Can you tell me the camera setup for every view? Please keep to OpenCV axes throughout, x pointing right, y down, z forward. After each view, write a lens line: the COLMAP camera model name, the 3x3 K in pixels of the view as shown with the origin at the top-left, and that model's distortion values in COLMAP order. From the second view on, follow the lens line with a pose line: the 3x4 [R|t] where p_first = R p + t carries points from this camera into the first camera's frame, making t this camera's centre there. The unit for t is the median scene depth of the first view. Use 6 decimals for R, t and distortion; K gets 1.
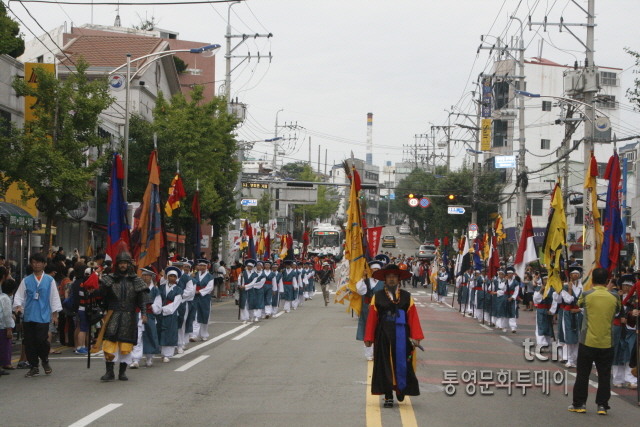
lens RADIAL K [[1395.7, 0, 320.4], [0, 1395.7, 247.5], [0, 0, 1]] dist [0.544565, 0.009318]
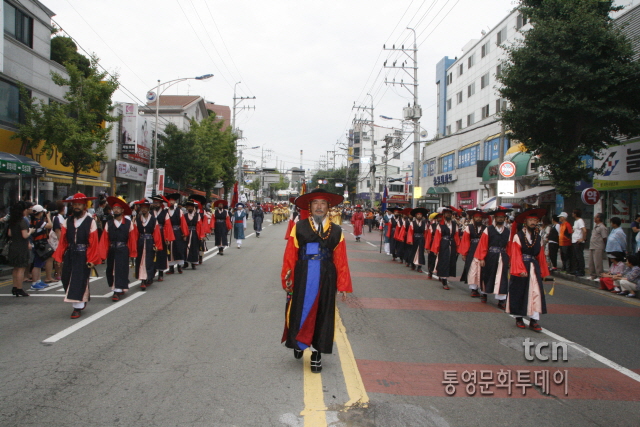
lens RADIAL K [[523.0, 0, 316.9], [0, 523.0, 225.3], [0, 0, 1]] dist [-0.175969, 0.163671]
pose [[0.997855, 0.002228, 0.065423, 0.004467], [-0.005051, 0.999062, 0.043008, 0.002939], [-0.065266, -0.043246, 0.996930, 0.149404]]
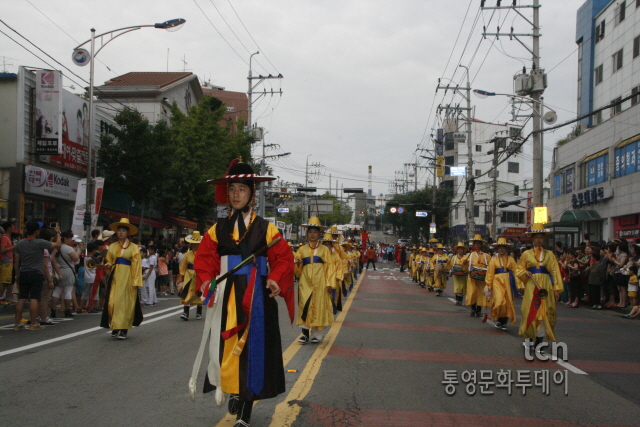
lens RADIAL K [[774.2, 0, 321.3], [0, 774.2, 234.3], [0, 0, 1]] dist [0.089683, 0.035757]
pose [[0.999490, -0.007422, -0.031073, 0.016070], [0.006968, 0.999868, -0.014689, 0.006633], [0.031178, 0.014465, 0.999409, 0.177610]]
